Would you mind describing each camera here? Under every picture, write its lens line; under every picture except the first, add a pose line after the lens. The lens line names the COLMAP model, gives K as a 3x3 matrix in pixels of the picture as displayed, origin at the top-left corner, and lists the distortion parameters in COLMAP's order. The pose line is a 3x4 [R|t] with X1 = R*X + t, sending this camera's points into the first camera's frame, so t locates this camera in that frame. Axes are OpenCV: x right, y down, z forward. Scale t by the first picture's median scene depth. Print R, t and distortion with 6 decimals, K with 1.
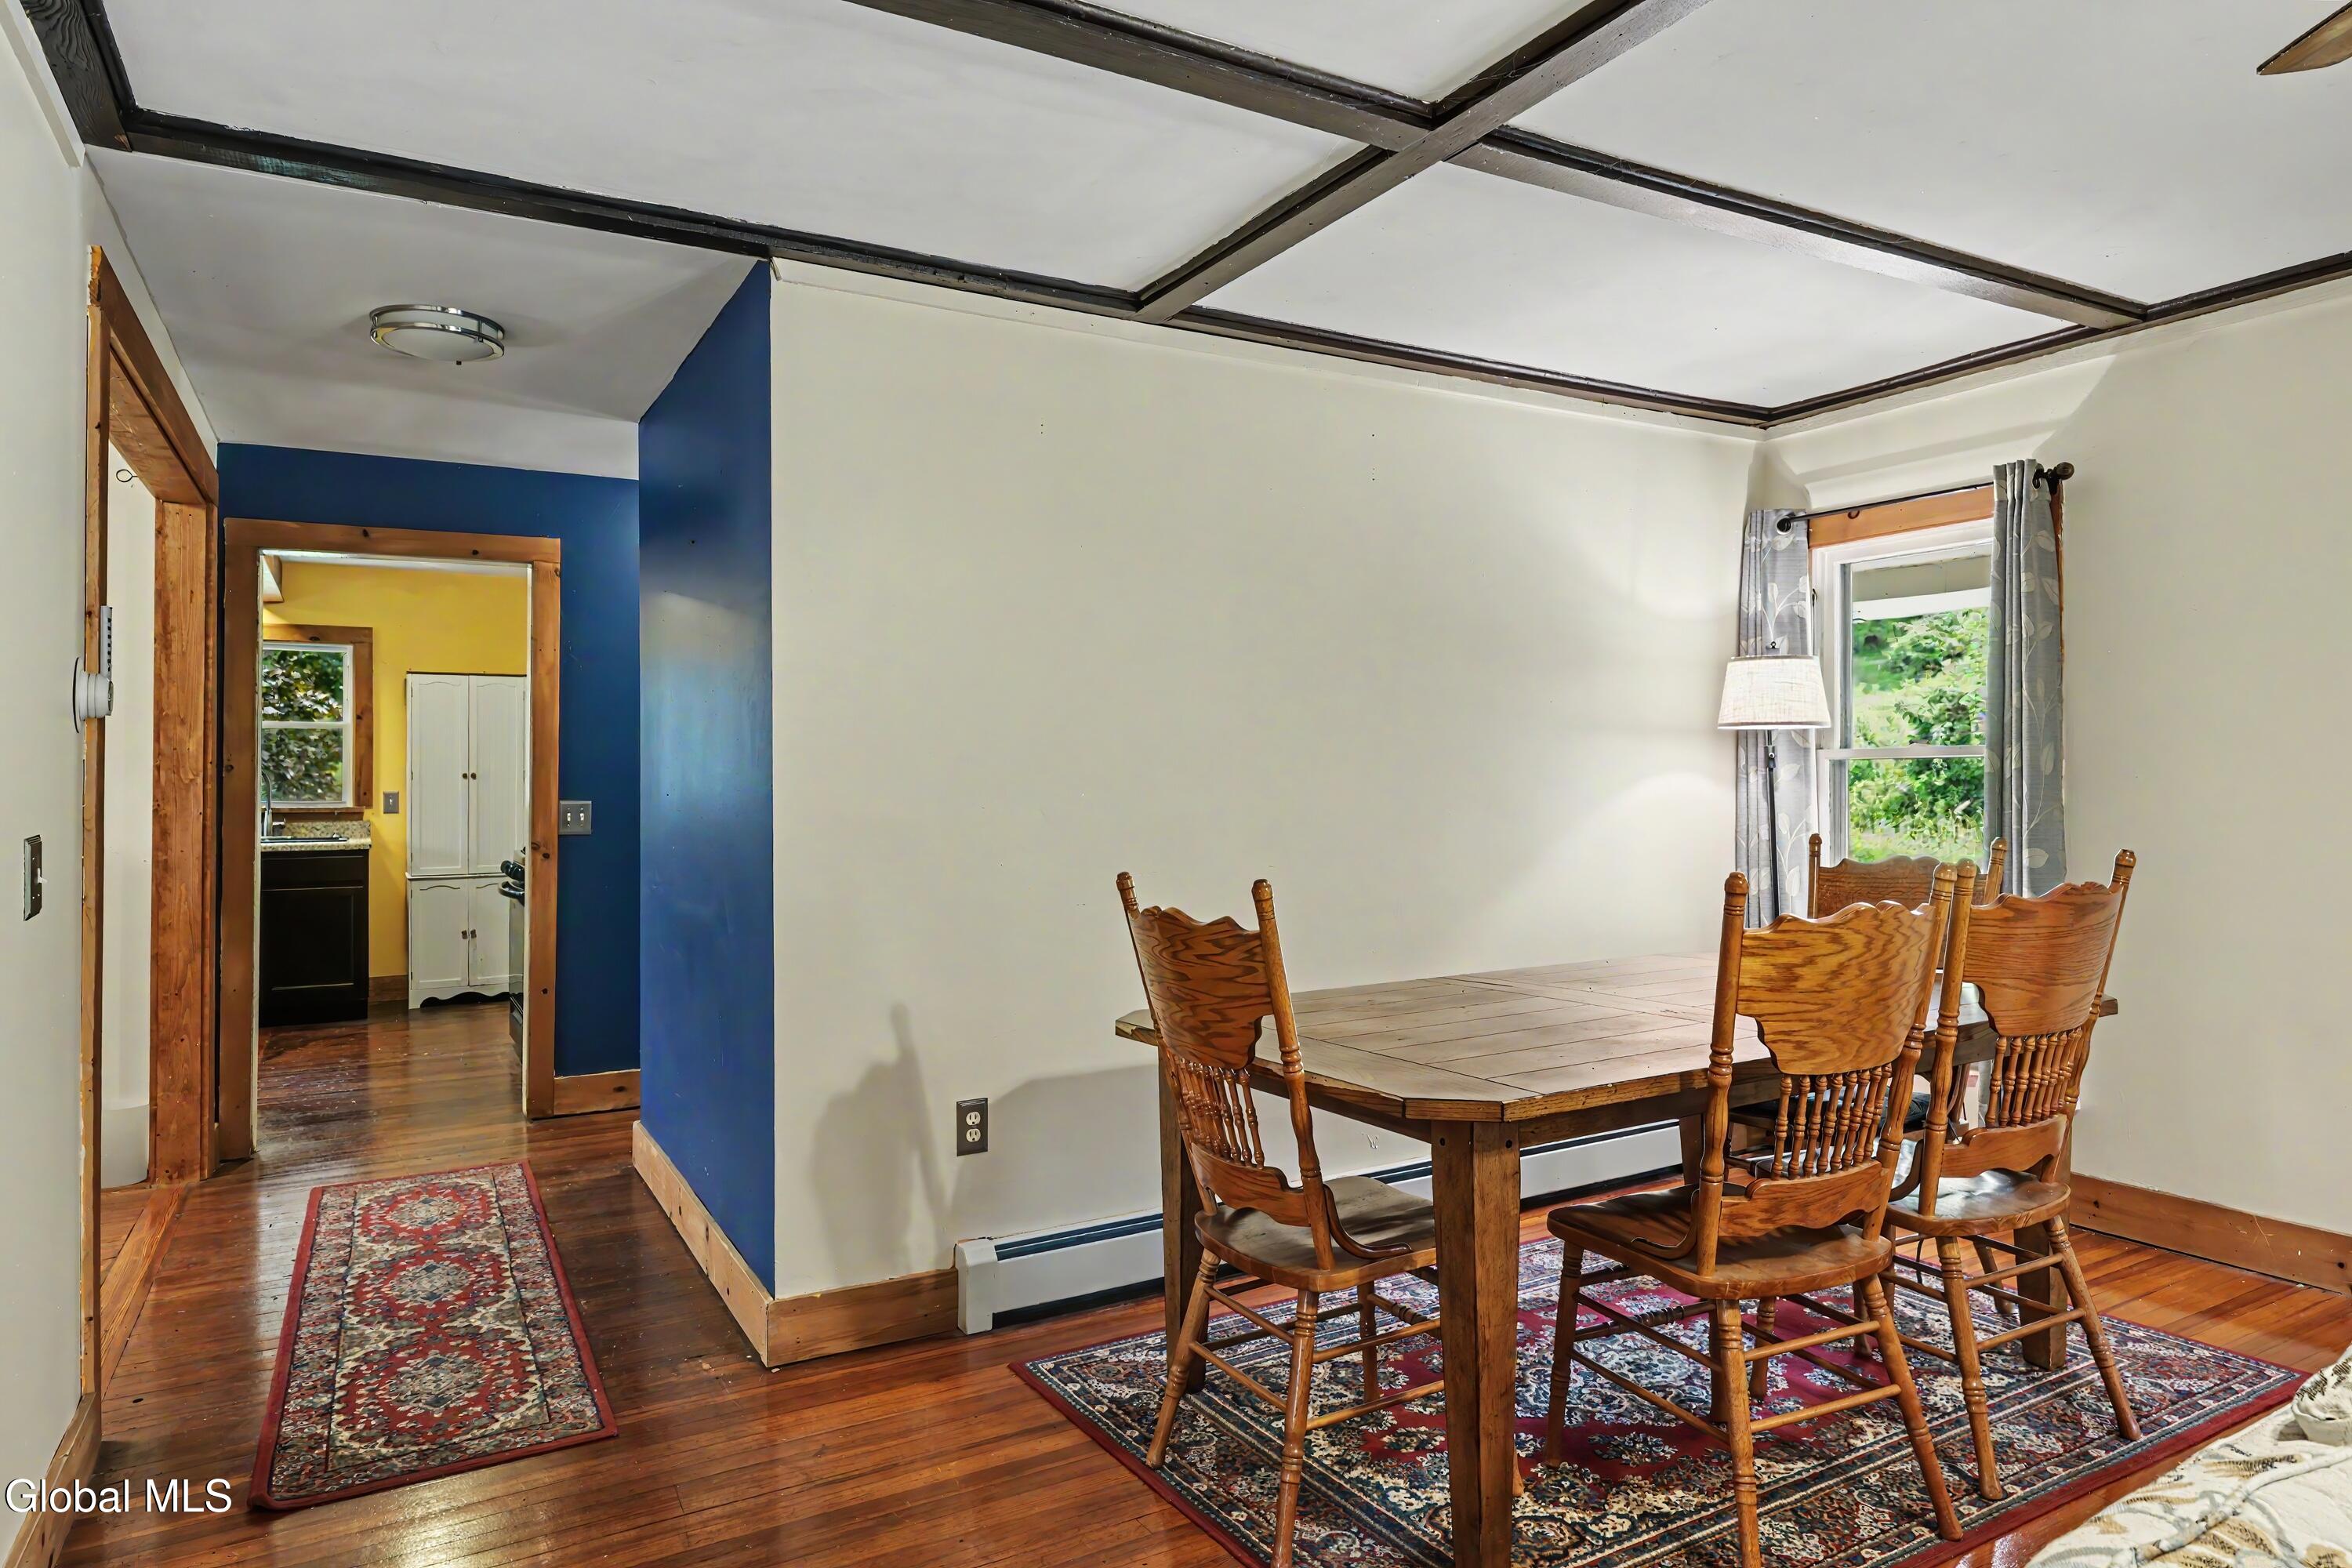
lens RADIAL K [[1407.1, 0, 1176.1], [0, 1407.1, 777.0], [0, 0, 1]] dist [-0.004835, -0.000923]
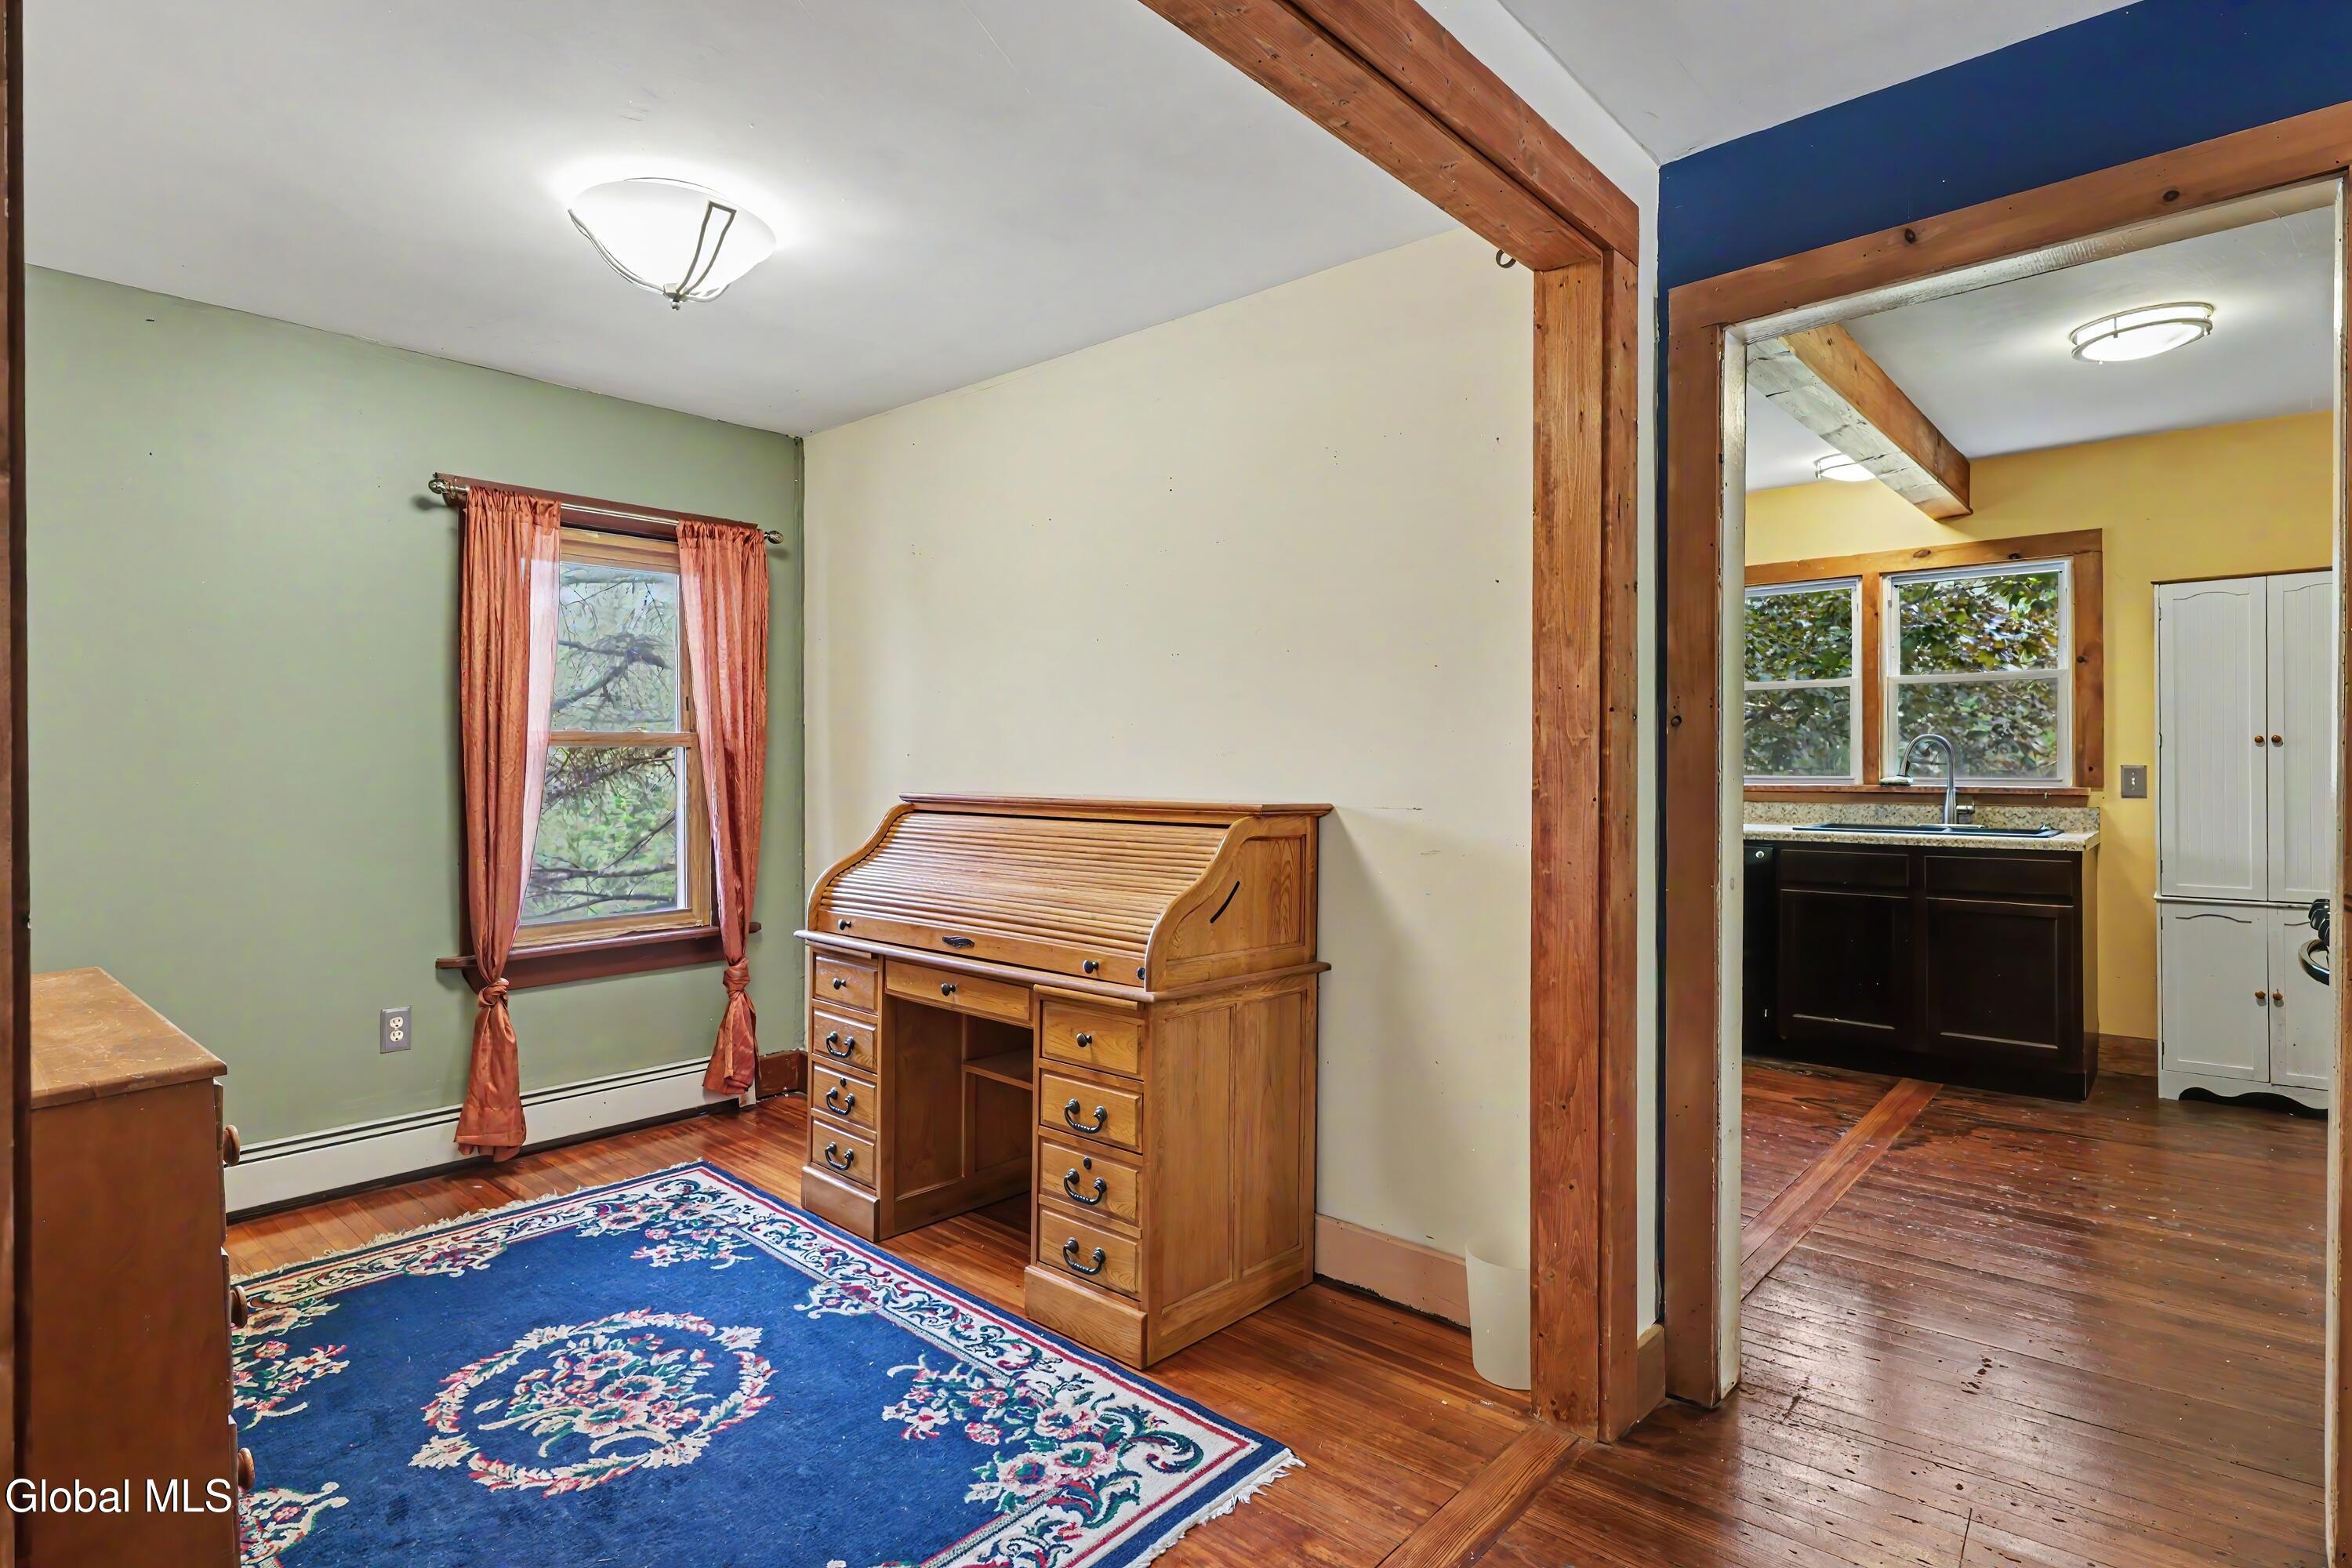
lens RADIAL K [[1214.8, 0, 1171.1], [0, 1214.8, 763.4], [0, 0, 1]] dist [0.006899, 0.000803]
pose [[0.328107, -0.000399, -0.944640, -0.159122], [0.006321, 0.999978, 0.001773, 0.005431], [0.944619, -0.006553, 0.328103, 0.378515]]
